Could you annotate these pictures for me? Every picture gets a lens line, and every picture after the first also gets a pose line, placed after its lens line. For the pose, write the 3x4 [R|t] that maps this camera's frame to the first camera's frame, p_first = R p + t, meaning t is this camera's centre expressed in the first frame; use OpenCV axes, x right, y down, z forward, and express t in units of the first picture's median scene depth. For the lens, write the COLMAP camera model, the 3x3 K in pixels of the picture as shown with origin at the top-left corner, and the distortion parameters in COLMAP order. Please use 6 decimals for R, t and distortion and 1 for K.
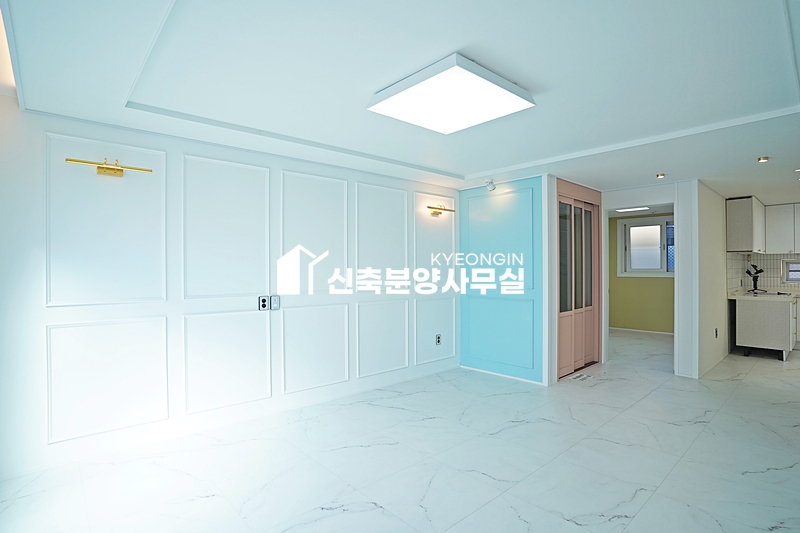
lens RADIAL K [[400.1, 0, 400.0], [0, 400.1, 266.5], [0, 0, 1]] dist [-0.078198, 0.034624]
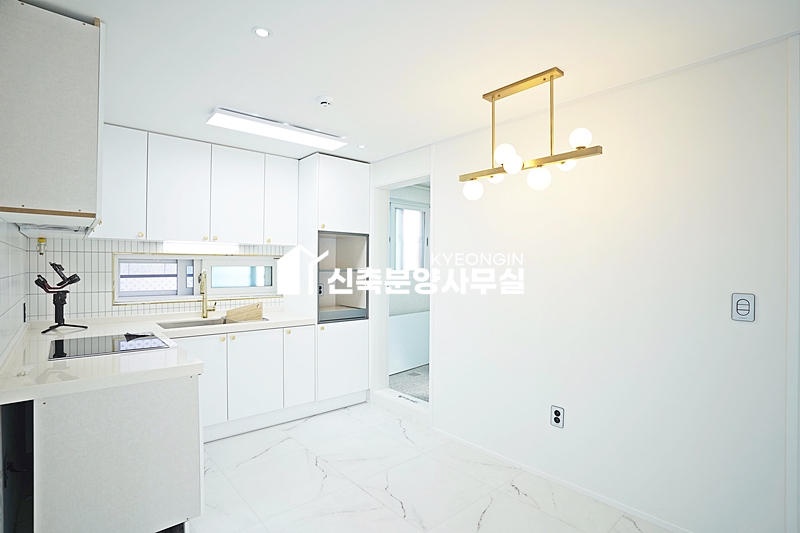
lens RADIAL K [[400.1, 0, 400.0], [0, 400.1, 266.5], [0, 0, 1]] dist [-0.078198, 0.034624]
pose [[0.010301, 0.003462, 0.999941, 0.531962], [-0.007248, 0.999968, -0.003387, -0.002481], [-0.999921, -0.007213, 0.010326, 0.644106]]
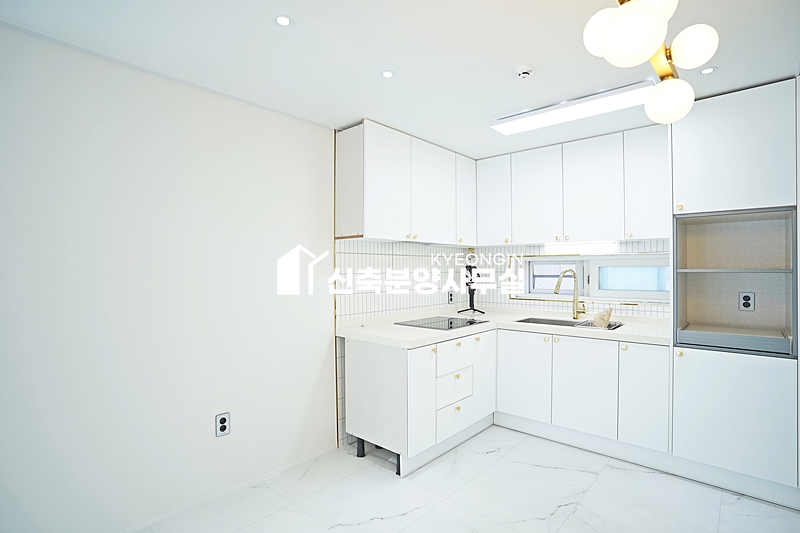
lens RADIAL K [[400.1, 0, 400.0], [0, 400.1, 266.5], [0, 0, 1]] dist [-0.078198, 0.034624]
pose [[0.994092, -0.001719, 0.108526, 0.757287], [0.001793, 0.999998, -0.000585, -0.003099], [-0.108525, 0.000776, 0.994093, 0.428379]]
